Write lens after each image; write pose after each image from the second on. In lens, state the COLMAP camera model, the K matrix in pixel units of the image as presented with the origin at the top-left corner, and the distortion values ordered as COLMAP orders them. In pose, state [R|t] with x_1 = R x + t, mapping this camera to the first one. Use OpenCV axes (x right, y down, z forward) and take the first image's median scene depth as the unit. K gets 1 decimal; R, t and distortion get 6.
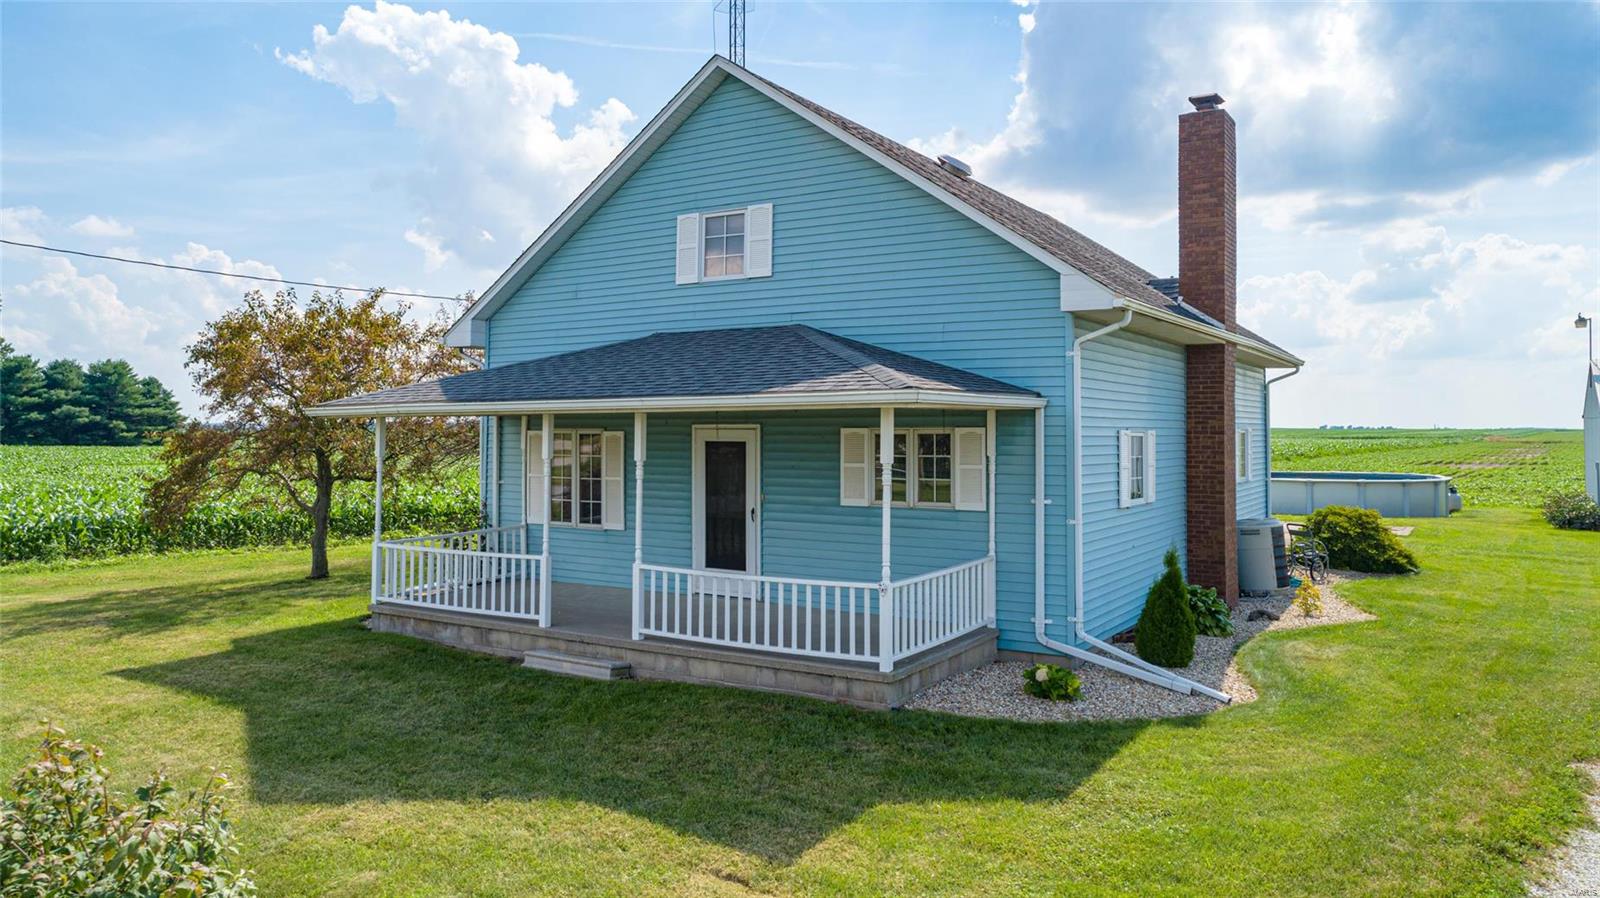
lens RADIAL K [[1086.3, 0, 805.8], [0, 1086.3, 392.2], [0, 0, 1]] dist [-0.004644, -0.000322]
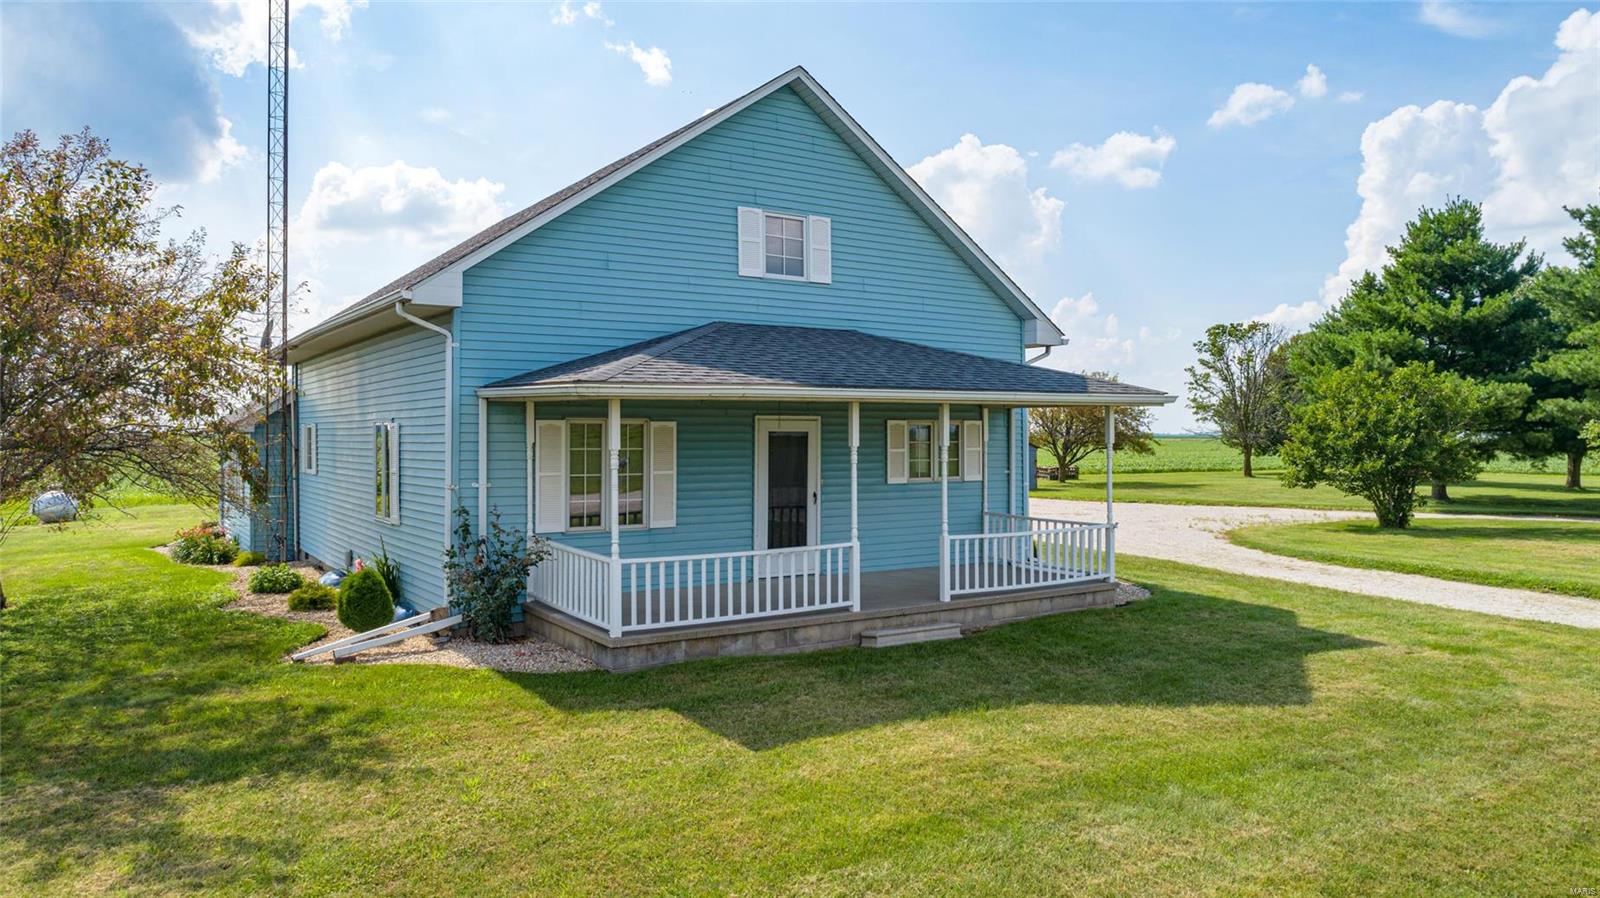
lens RADIAL K [[1091.4, 0, 796.5], [0, 1091.4, 431.7], [0, 0, 1]] dist [0.004076, 0.001018]
pose [[0.418211, 0.002061, 0.908348, -1.069923], [-0.031008, 0.999447, 0.012009, 0.032744], [-0.907821, -0.033189, 0.418043, 0.559447]]
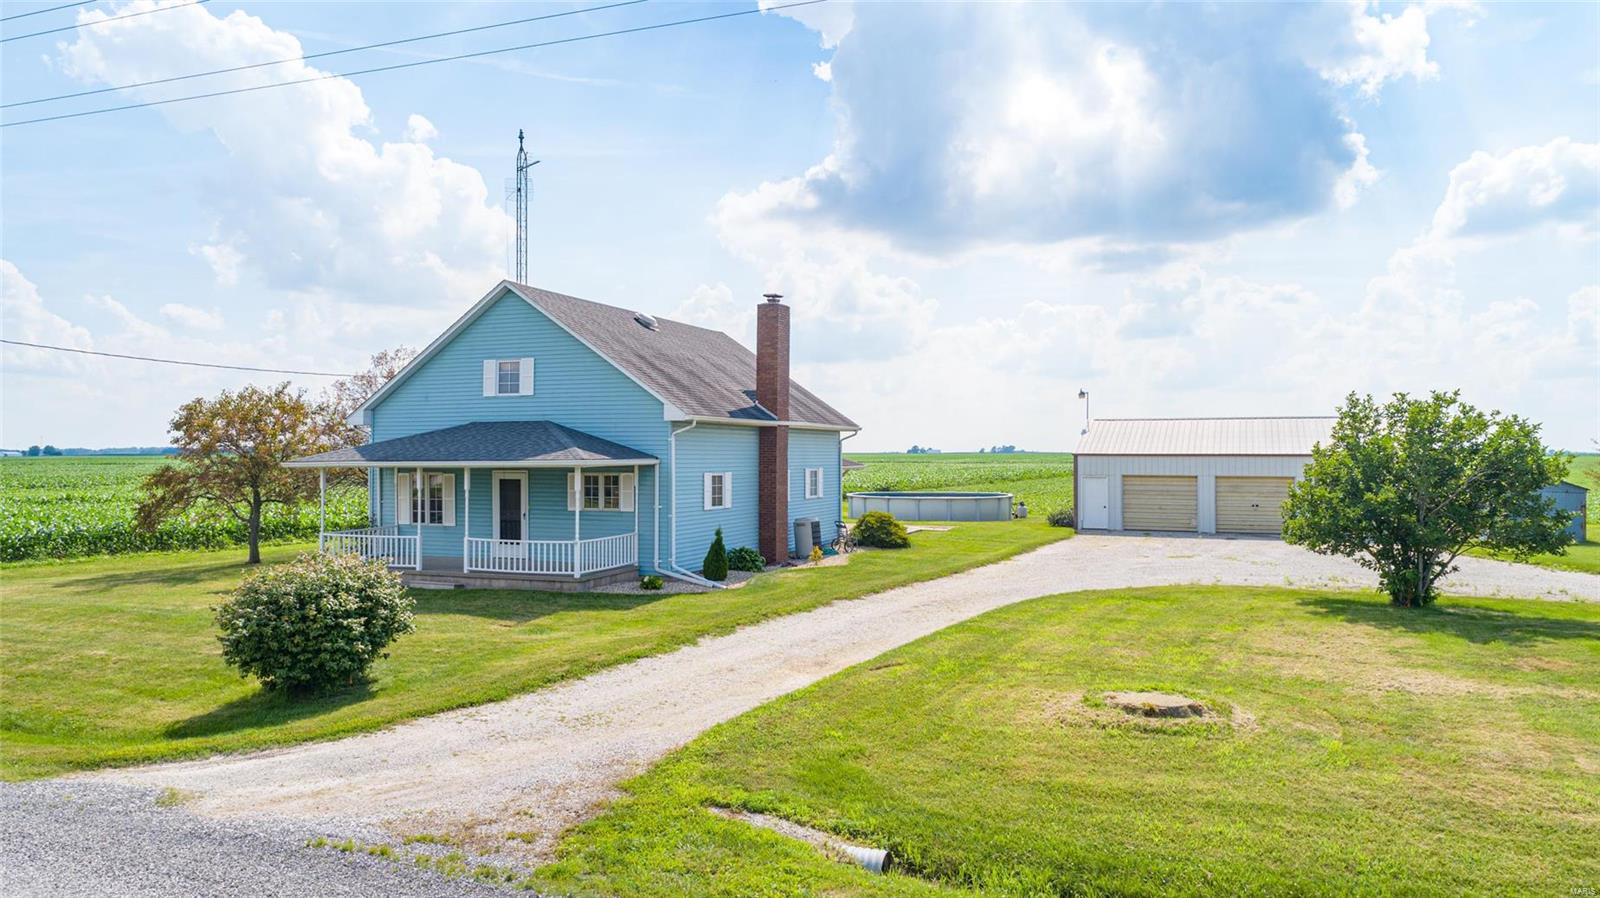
lens RADIAL K [[1077.4, 0, 803.0], [0, 1077.4, 456.9], [0, 0, 1]] dist [-0.004498, -0.001067]
pose [[0.984987, -0.002800, 0.172604, 0.112433], [-0.003716, 0.999293, 0.037411, -0.070355], [-0.172587, -0.037491, 0.984281, -1.012410]]
